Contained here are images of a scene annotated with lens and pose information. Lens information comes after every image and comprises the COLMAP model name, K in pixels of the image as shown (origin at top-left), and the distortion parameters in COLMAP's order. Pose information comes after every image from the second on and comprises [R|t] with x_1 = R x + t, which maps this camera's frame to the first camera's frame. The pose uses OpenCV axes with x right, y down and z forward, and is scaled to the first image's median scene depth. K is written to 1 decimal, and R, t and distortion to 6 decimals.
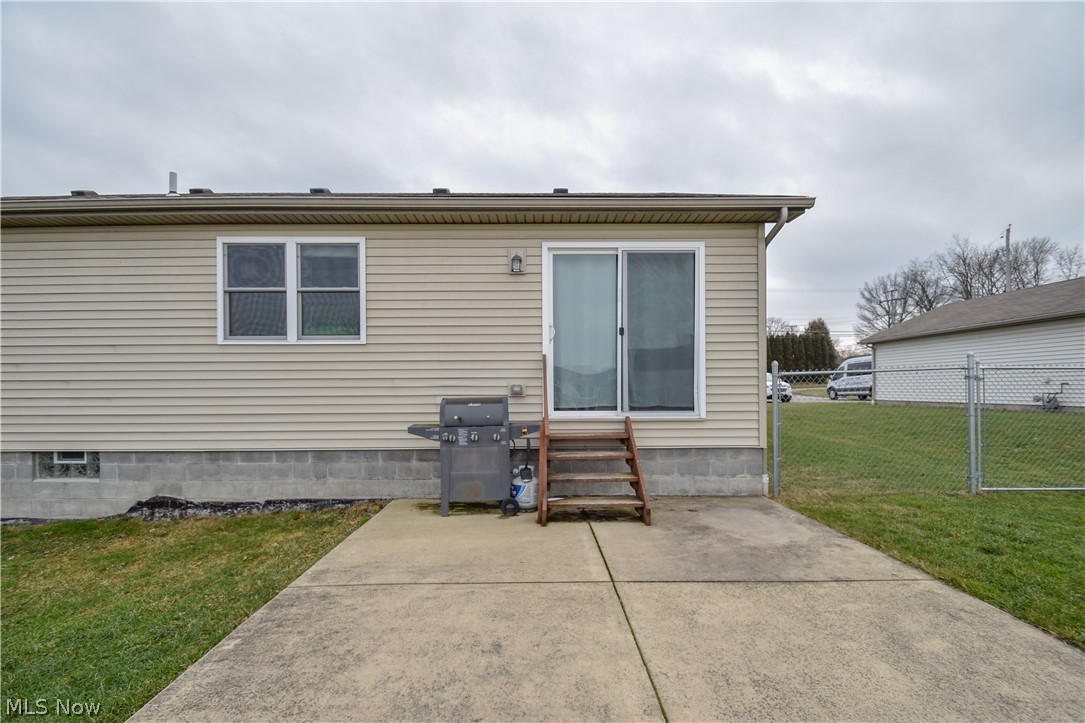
lens RADIAL K [[485.5, 0, 539.5], [0, 485.5, 384.7], [0, 0, 1]] dist [0.009939, -0.014631]
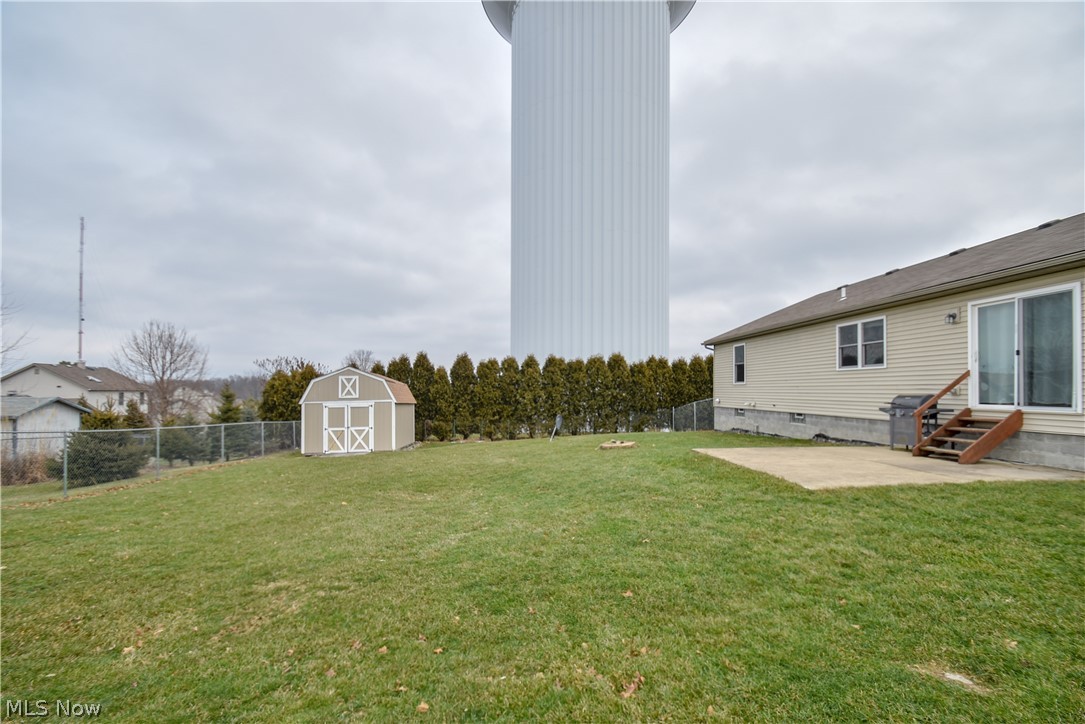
lens RADIAL K [[485.5, 0, 539.5], [0, 485.5, 385.2], [0, 0, 1]] dist [0.009939, -0.014631]
pose [[0.064627, -0.003846, -0.997902, 1.573525], [0.000200, 0.999993, -0.003841, -0.003732], [0.997909, 0.000049, 0.064627, -0.576354]]
